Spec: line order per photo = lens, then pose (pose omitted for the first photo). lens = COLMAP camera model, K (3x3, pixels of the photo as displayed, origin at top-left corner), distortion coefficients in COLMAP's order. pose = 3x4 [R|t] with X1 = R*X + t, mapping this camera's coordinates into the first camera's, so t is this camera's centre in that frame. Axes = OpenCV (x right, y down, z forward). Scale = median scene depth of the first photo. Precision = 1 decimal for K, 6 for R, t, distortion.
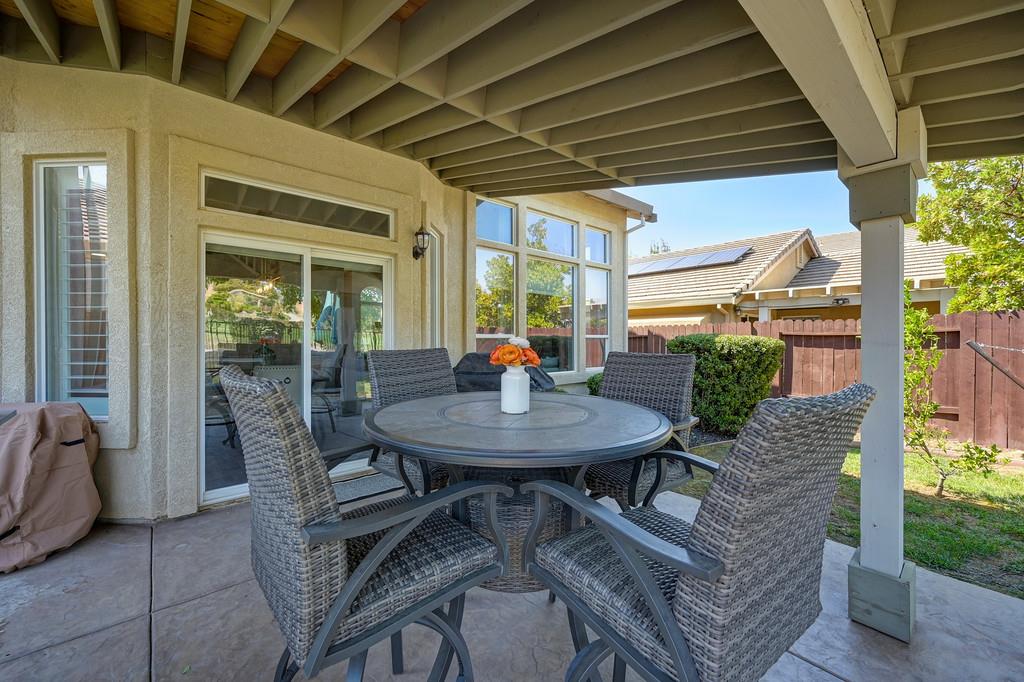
lens RADIAL K [[404.4, 0, 514.5], [0, 404.4, 338.9], [0, 0, 1]] dist [-0.001740, -0.000316]
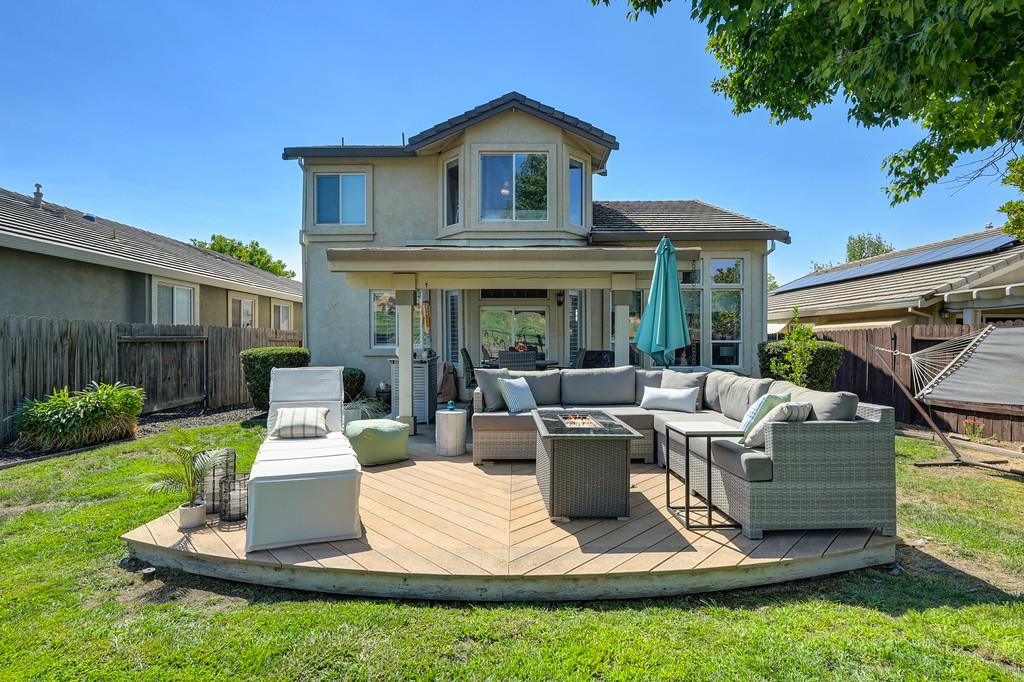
lens RADIAL K [[485.4, 0, 512.0], [0, 485.4, 341.0], [0, 0, 1]] dist [-0.000918, -0.000197]
pose [[0.747516, -0.009444, -0.664177, 0.703906], [0.000200, 0.999902, -0.013993, 0.012592], [0.664244, 0.010327, 0.747444, -0.602232]]
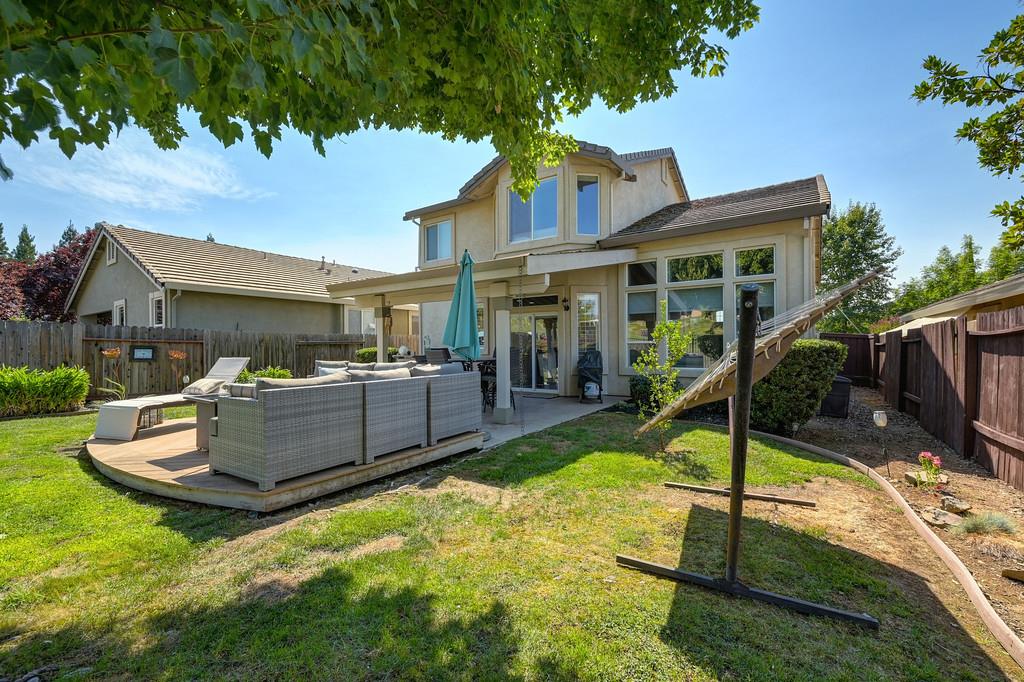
lens RADIAL K [[424.3, 0, 512.0], [0, 424.3, 341.0], [0, 0, 1]] dist [-0.003633, -0.000338]
pose [[0.239668, -0.018359, -0.970681, 1.165490], [-0.001710, 0.999812, -0.019332, 0.016798], [0.970853, 0.006293, 0.239591, 0.045282]]
